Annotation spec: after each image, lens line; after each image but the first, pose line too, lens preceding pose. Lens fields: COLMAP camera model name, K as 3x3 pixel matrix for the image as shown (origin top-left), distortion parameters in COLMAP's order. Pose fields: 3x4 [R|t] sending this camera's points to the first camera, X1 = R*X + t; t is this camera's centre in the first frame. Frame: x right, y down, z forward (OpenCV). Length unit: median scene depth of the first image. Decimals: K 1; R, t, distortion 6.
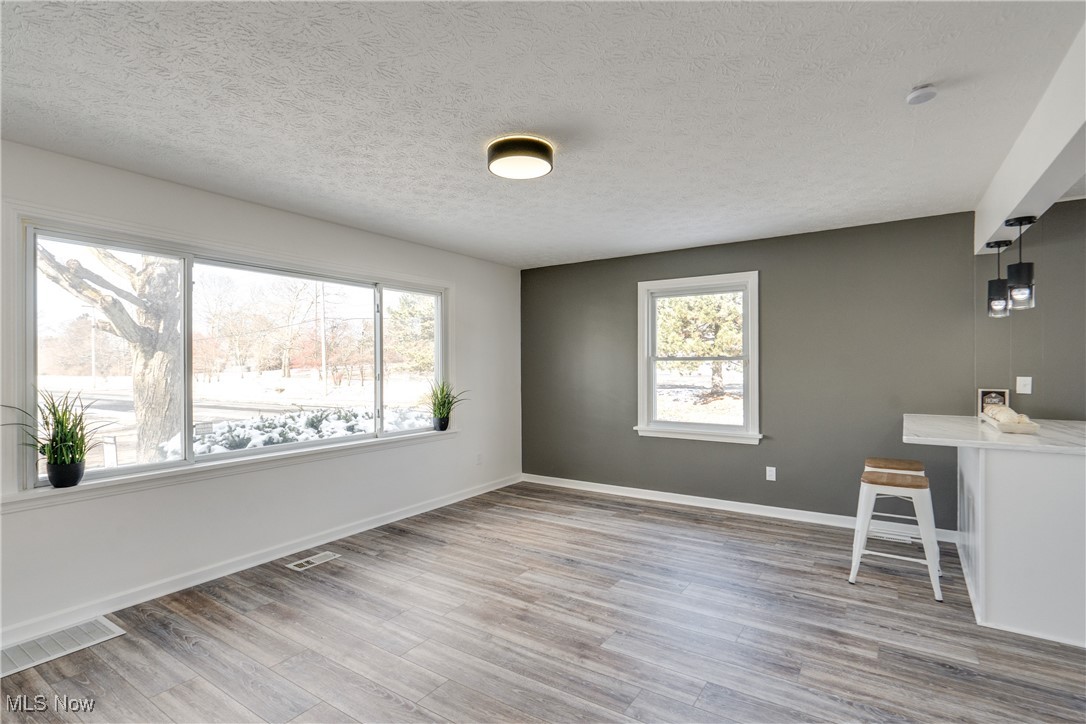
lens RADIAL K [[510.5, 0, 536.0], [0, 510.5, 378.7], [0, 0, 1]] dist [-0.016728, 0.004641]
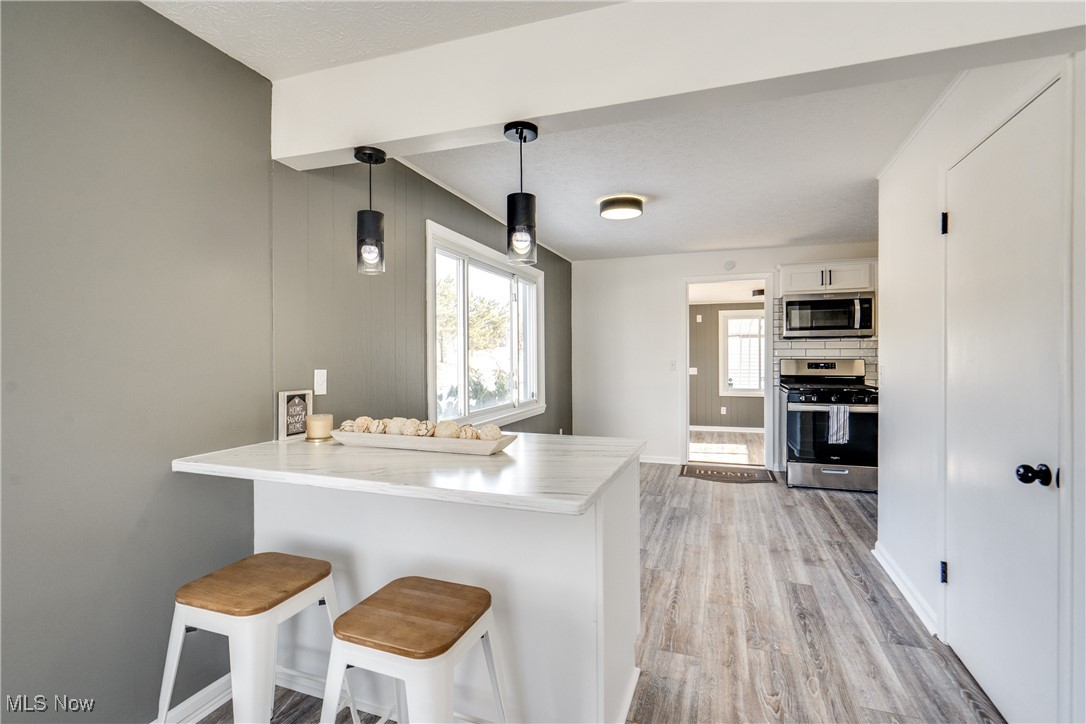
lens RADIAL K [[499.8, 0, 548.0], [0, 499.8, 361.7], [0, 0, 1]] dist [-0.005679, -0.000013]
pose [[-0.272492, -0.007810, 0.962126, 0.236971], [0.023279, 0.999621, 0.014708, -0.018492], [-0.961876, 0.026405, -0.272207, 0.898093]]
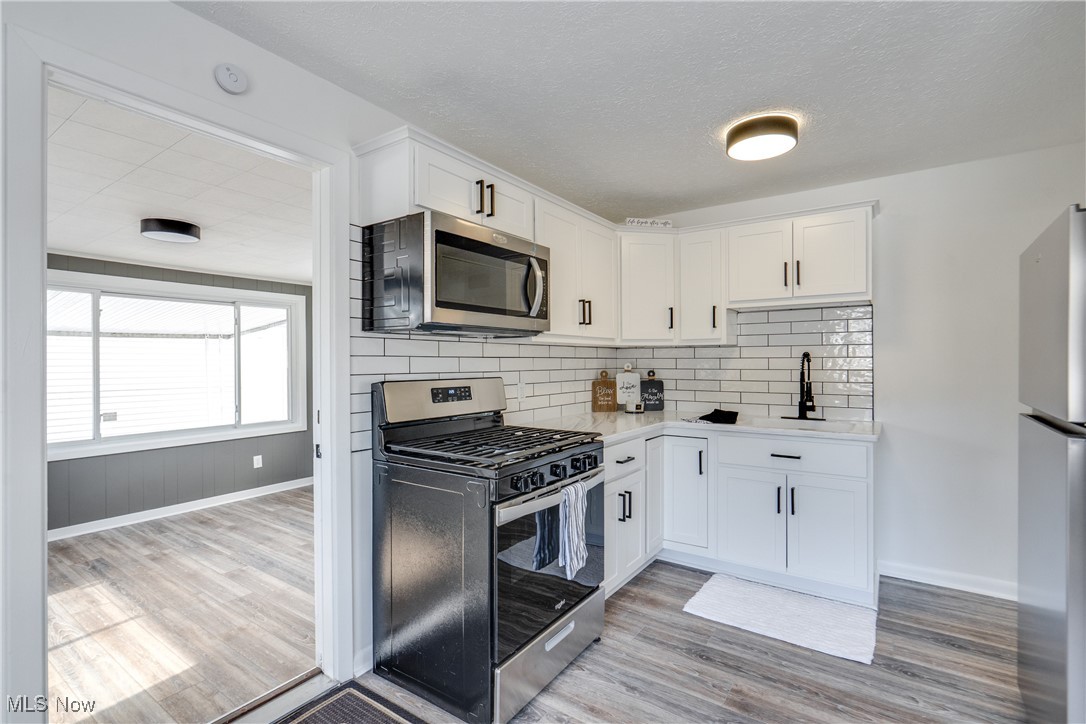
lens RADIAL K [[499.8, 0, 540.9], [0, 499.8, 363.2], [0, 0, 1]] dist [-0.005679, -0.000013]
pose [[-0.999942, 0.010649, -0.001313, 1.325646], [0.010621, 0.999759, 0.019197, -0.019316], [0.001517, 0.019182, -0.999815, 0.387301]]
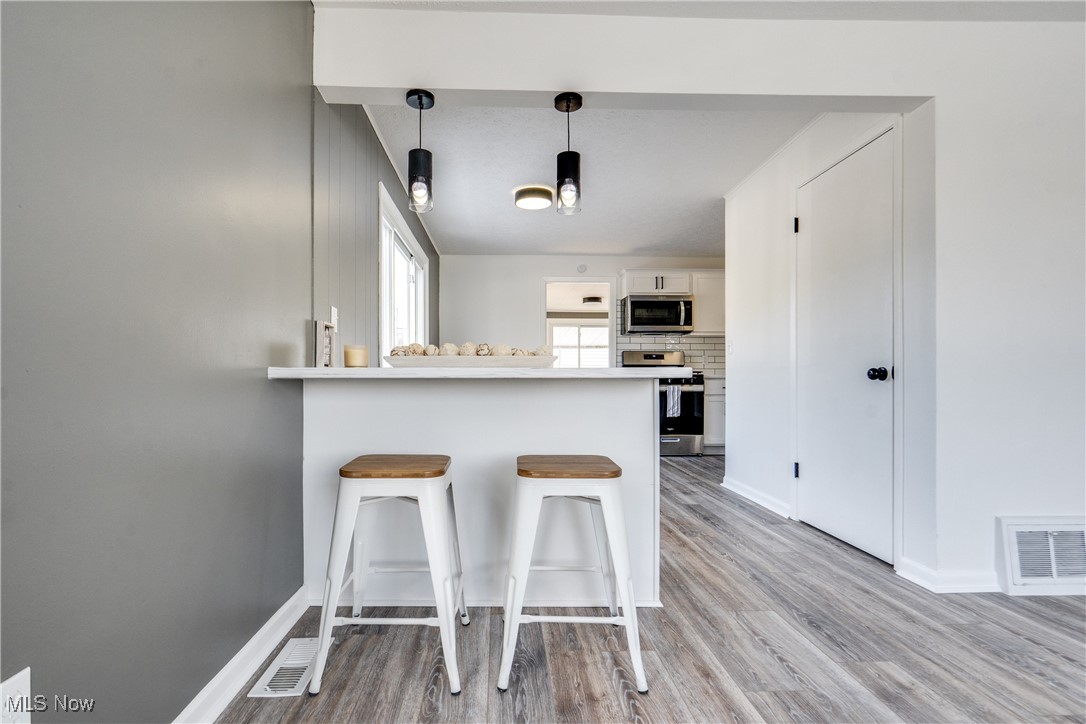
lens RADIAL K [[510.5, 0, 510.1], [0, 510.5, 385.8], [0, 0, 1]] dist [-0.016728, 0.004641]
pose [[-0.590011, -0.009045, 0.807345, 0.269787], [0.018551, 0.999521, 0.024755, 0.083432], [-0.807182, 0.029582, -0.589561, 1.209262]]
